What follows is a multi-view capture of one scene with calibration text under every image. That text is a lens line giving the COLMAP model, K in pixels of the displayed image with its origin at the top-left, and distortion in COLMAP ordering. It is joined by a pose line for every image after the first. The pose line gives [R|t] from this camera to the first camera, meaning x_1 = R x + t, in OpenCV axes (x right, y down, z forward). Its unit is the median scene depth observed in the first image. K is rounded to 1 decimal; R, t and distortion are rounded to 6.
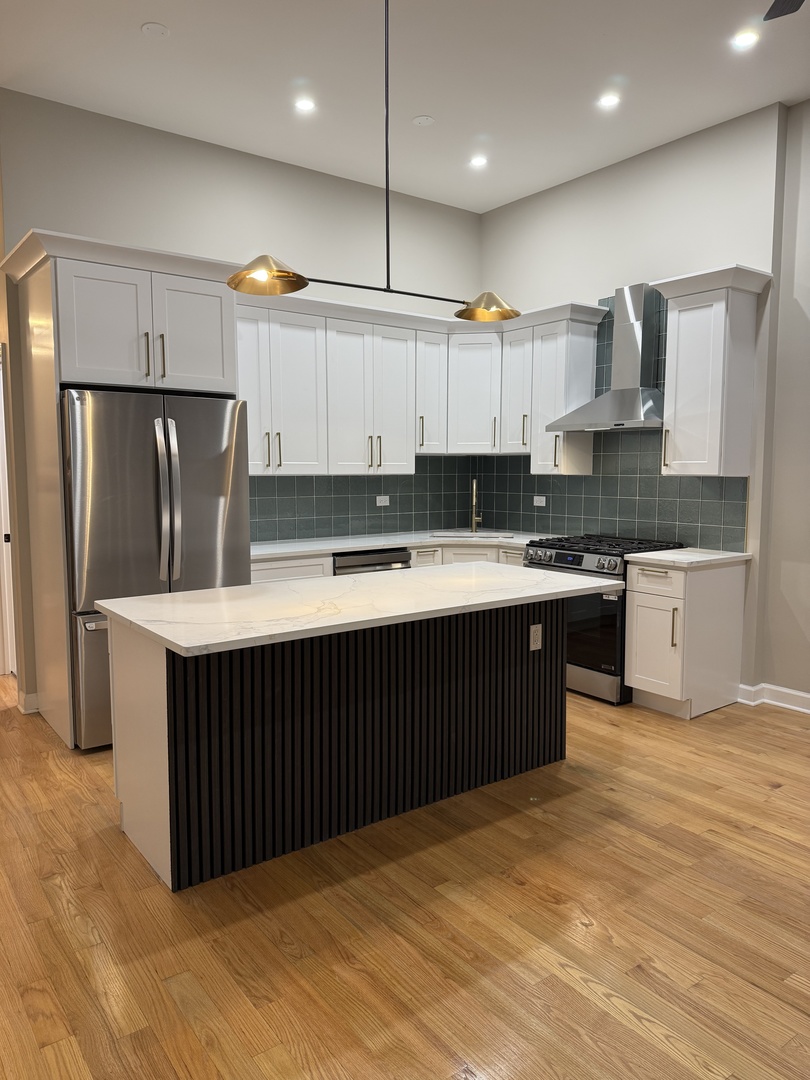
lens RADIAL K [[752.6, 0, 399.5], [0, 752.6, 545.5], [0, 0, 1]] dist [0.035447, -0.009008]
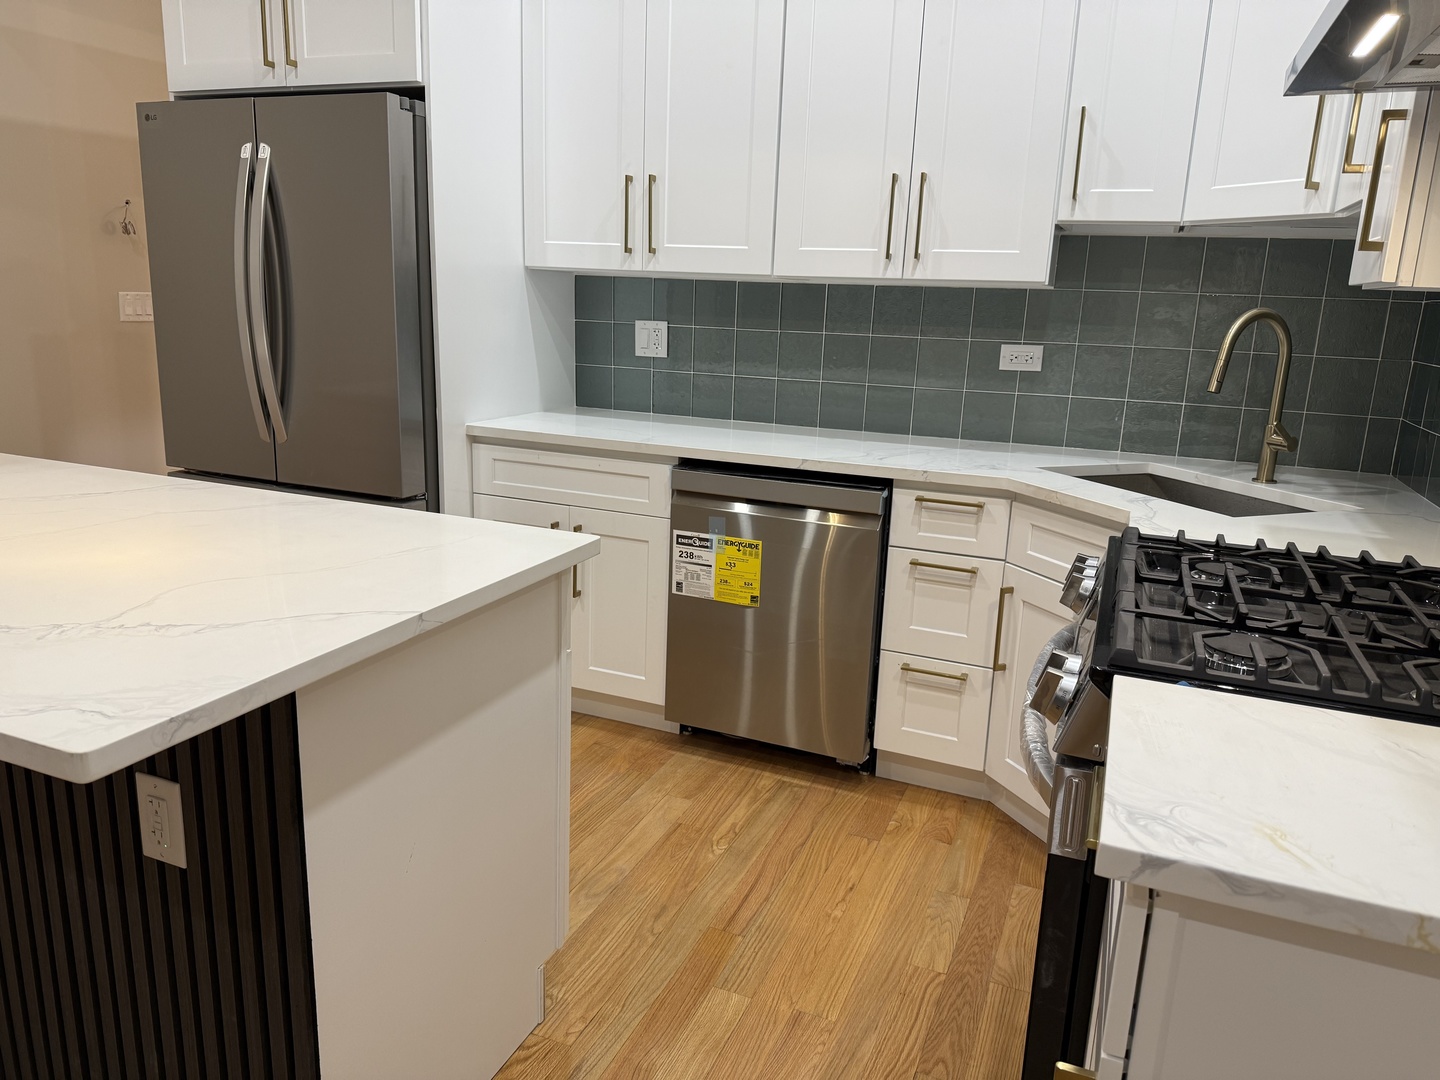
lens RADIAL K [[1003.5, 0, 713.0], [0, 1003.5, 531.3], [0, 0, 1]] dist [0.035447, -0.009008]
pose [[0.511787, 0.219208, -0.830676, 0.372499], [-0.125083, 0.975609, 0.180390, -0.049884], [0.849958, 0.011582, 0.526723, 0.646894]]
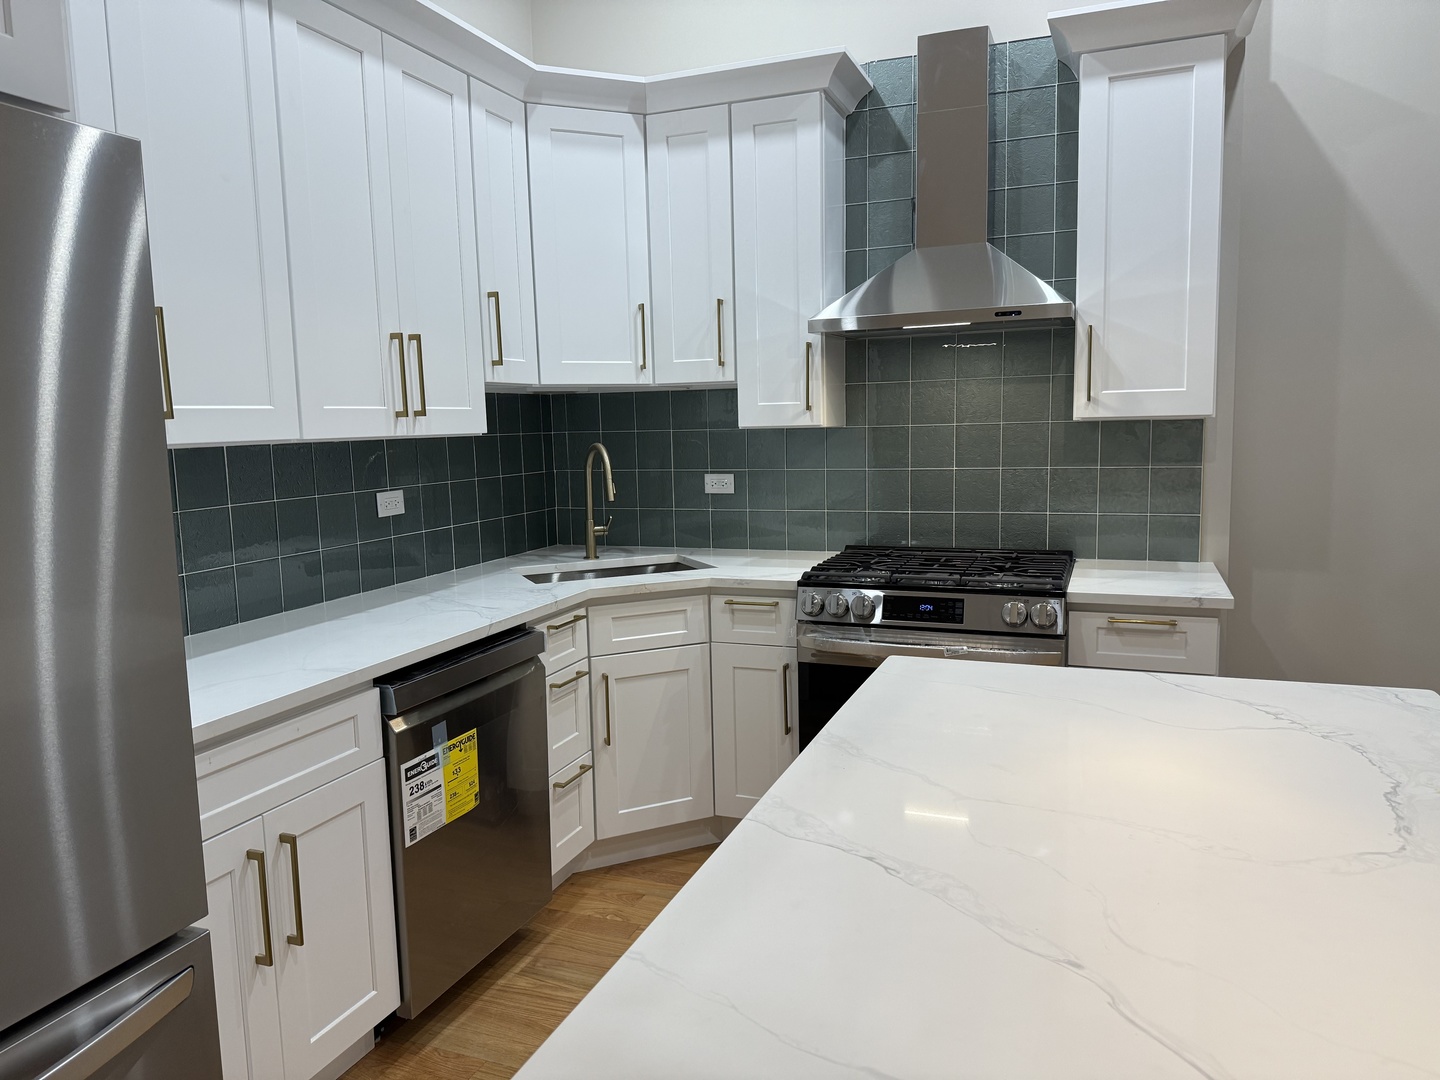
lens RADIAL K [[1003.5, 0, 719.4], [0, 1003.5, 535.6], [0, 0, 1]] dist [0.035447, -0.009008]
pose [[0.842064, -0.081425, 0.533196, -0.175297], [0.078908, 0.996501, 0.027559, -0.046858], [-0.533574, 0.018867, 0.845543, 0.492125]]
